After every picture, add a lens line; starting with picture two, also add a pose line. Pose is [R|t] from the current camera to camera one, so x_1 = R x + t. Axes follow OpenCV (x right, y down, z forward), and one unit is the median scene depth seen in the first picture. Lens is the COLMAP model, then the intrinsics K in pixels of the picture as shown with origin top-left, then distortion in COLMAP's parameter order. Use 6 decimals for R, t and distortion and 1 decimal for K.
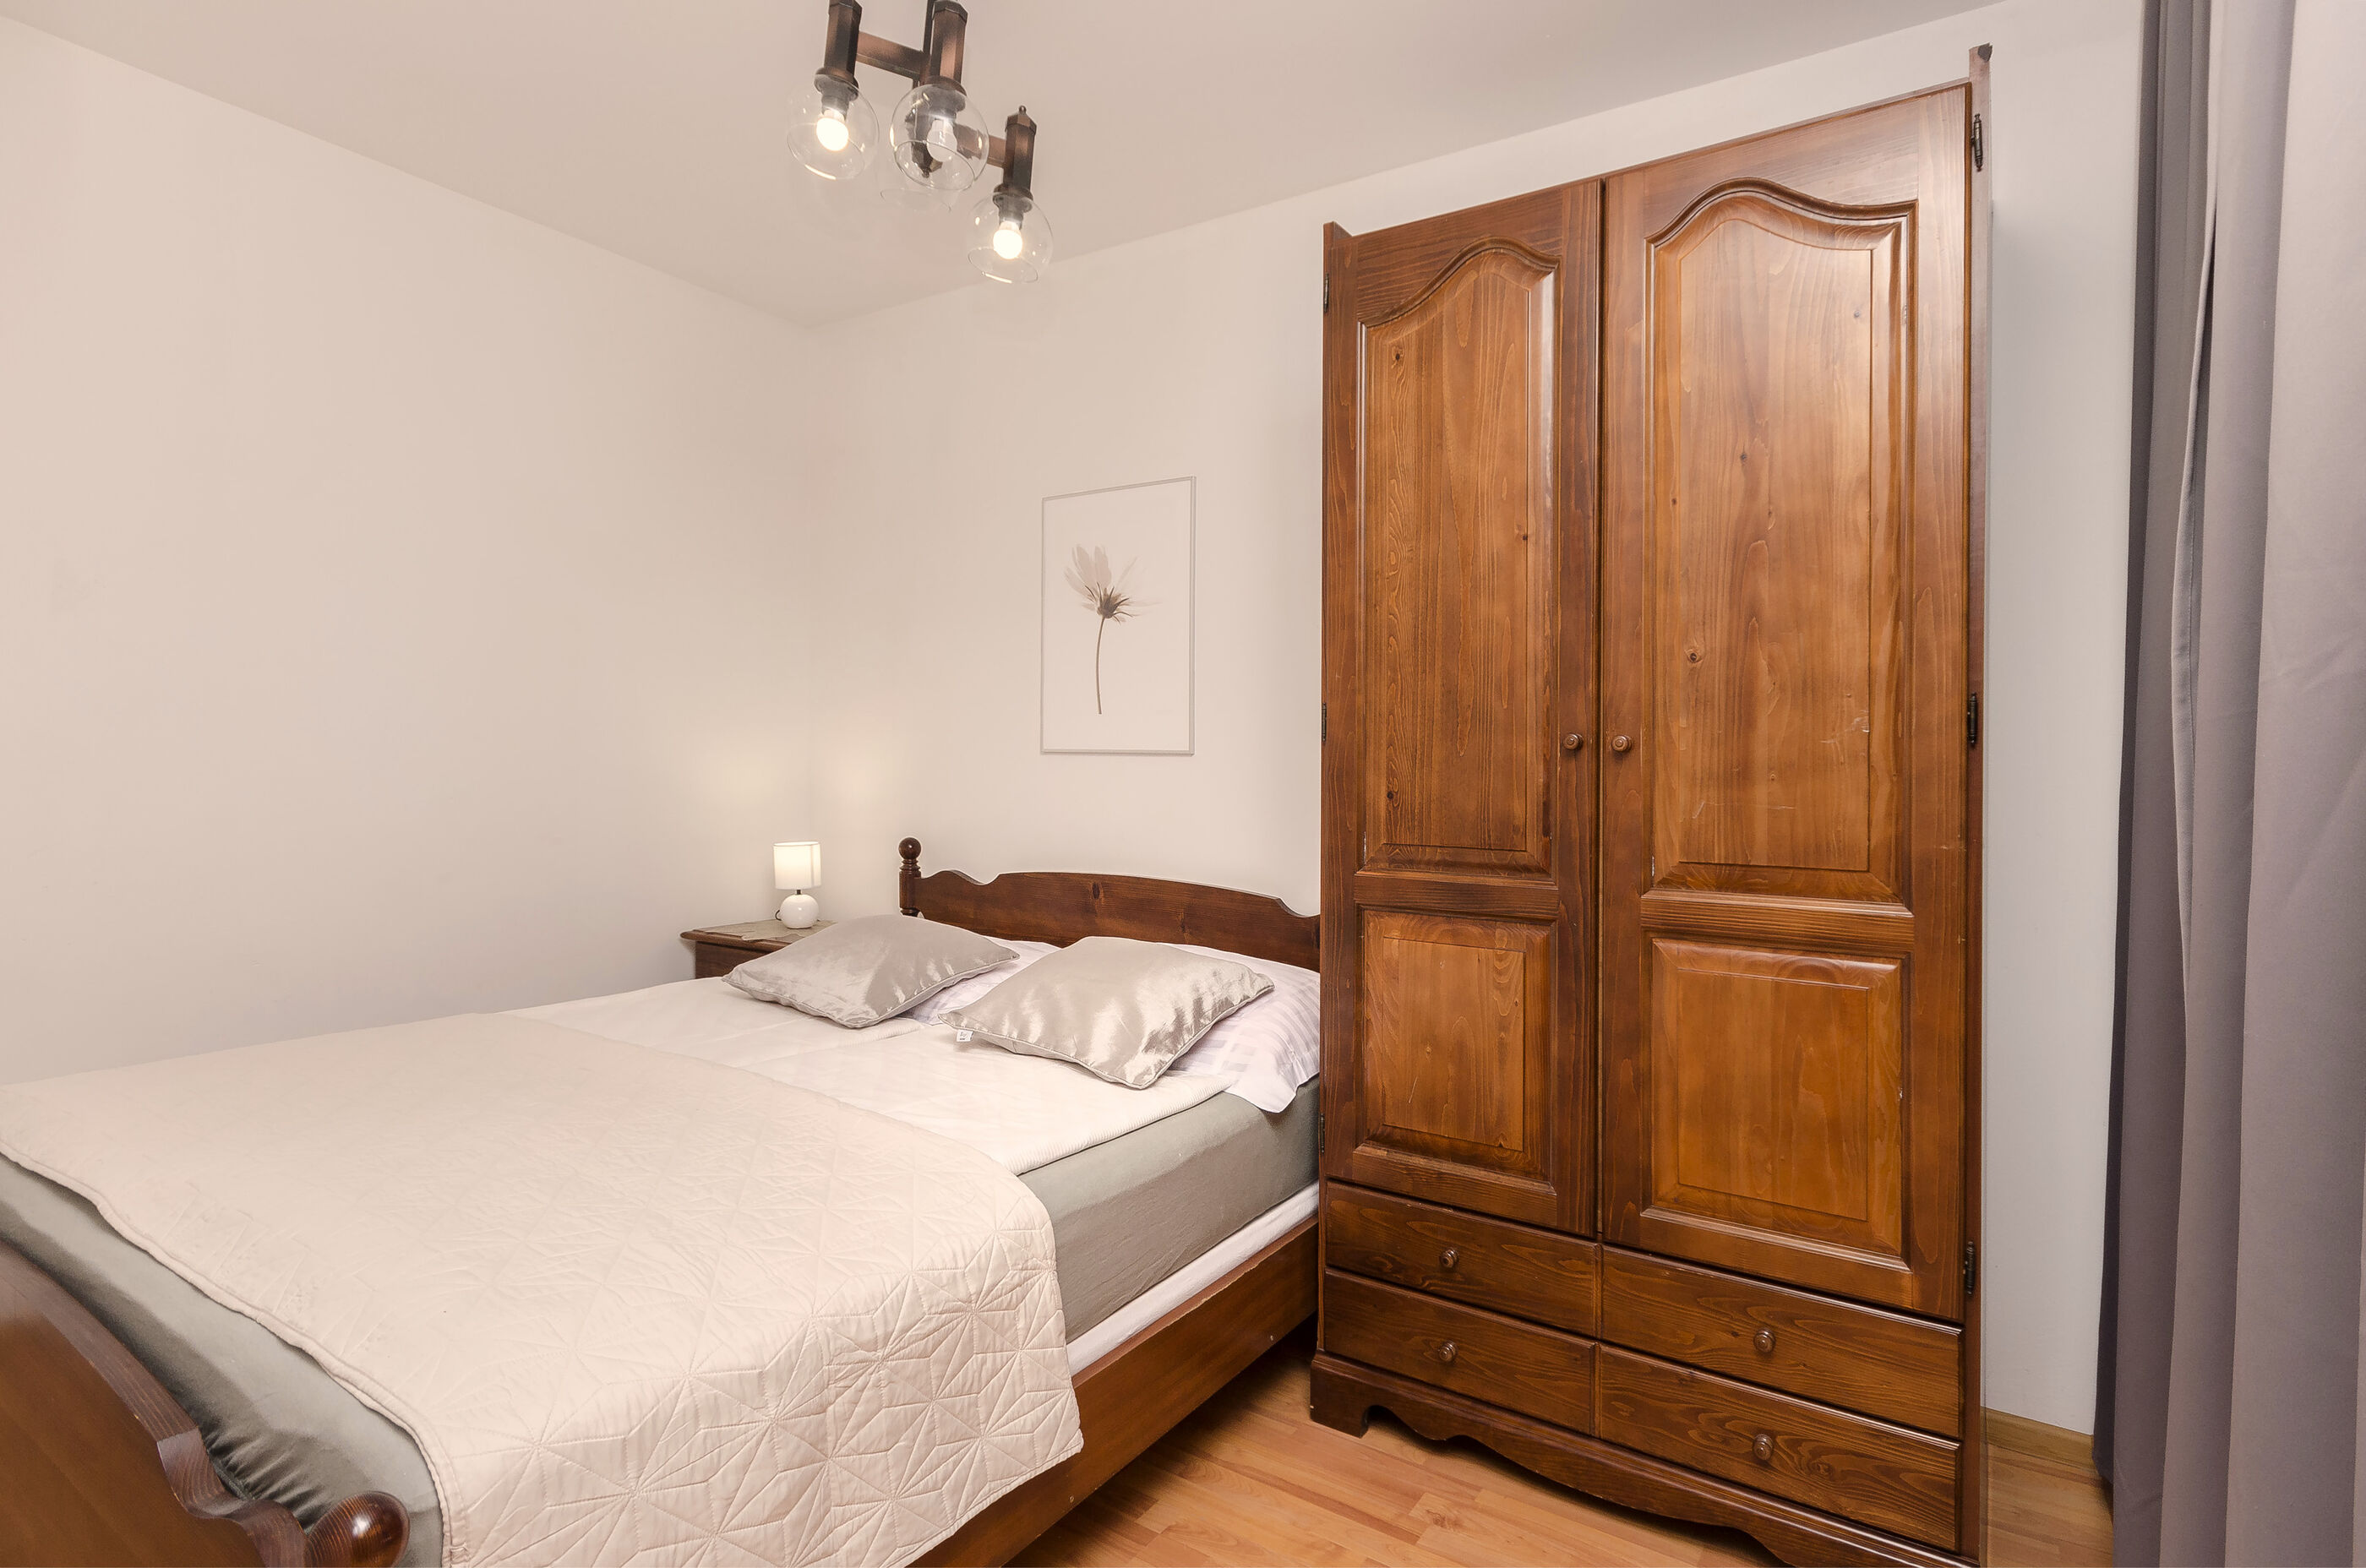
lens RADIAL K [[1208.1, 0, 1193.0], [0, 1208.1, 761.7], [0, 0, 1]] dist [-0.001135, -0.000149]
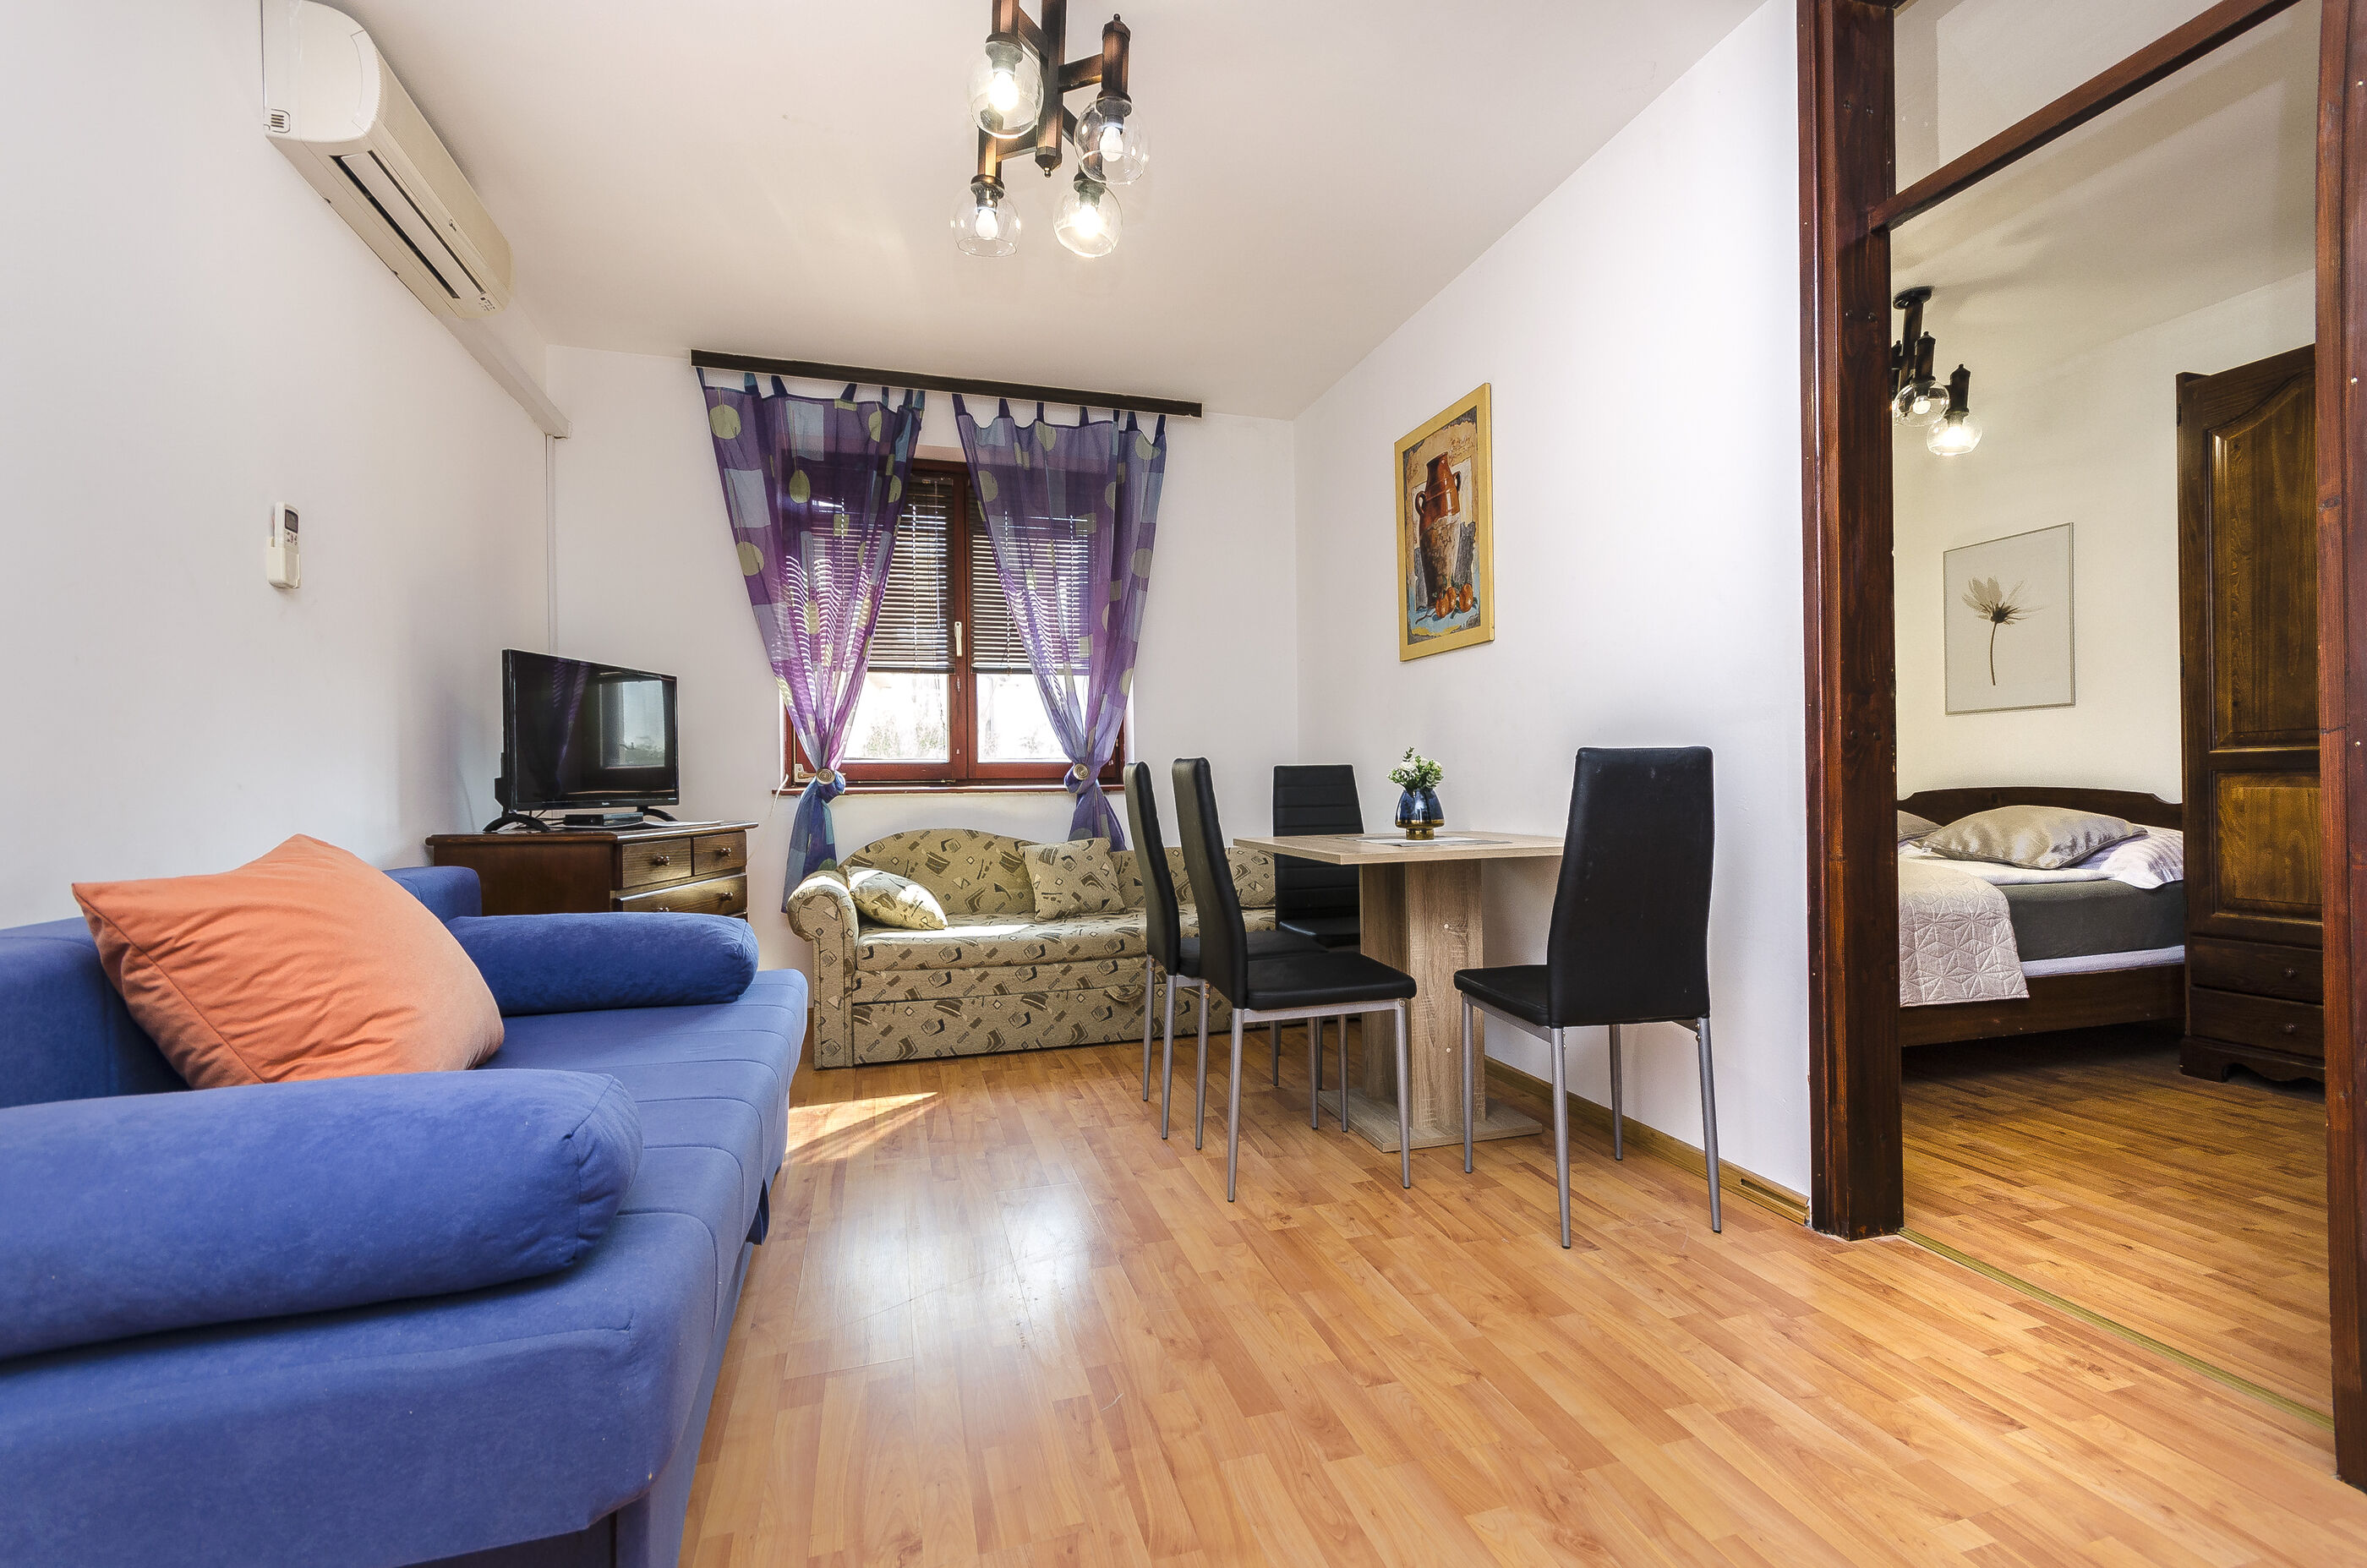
lens RADIAL K [[1047.6, 0, 1195.7], [0, 1047.6, 785.5], [0, 0, 1]] dist [0.007145, -0.000775]
pose [[0.778879, -0.017883, -0.626919, -0.048809], [0.015530, 0.999837, -0.009226, 0.133145], [0.626982, -0.002551, 0.779030, -1.080117]]
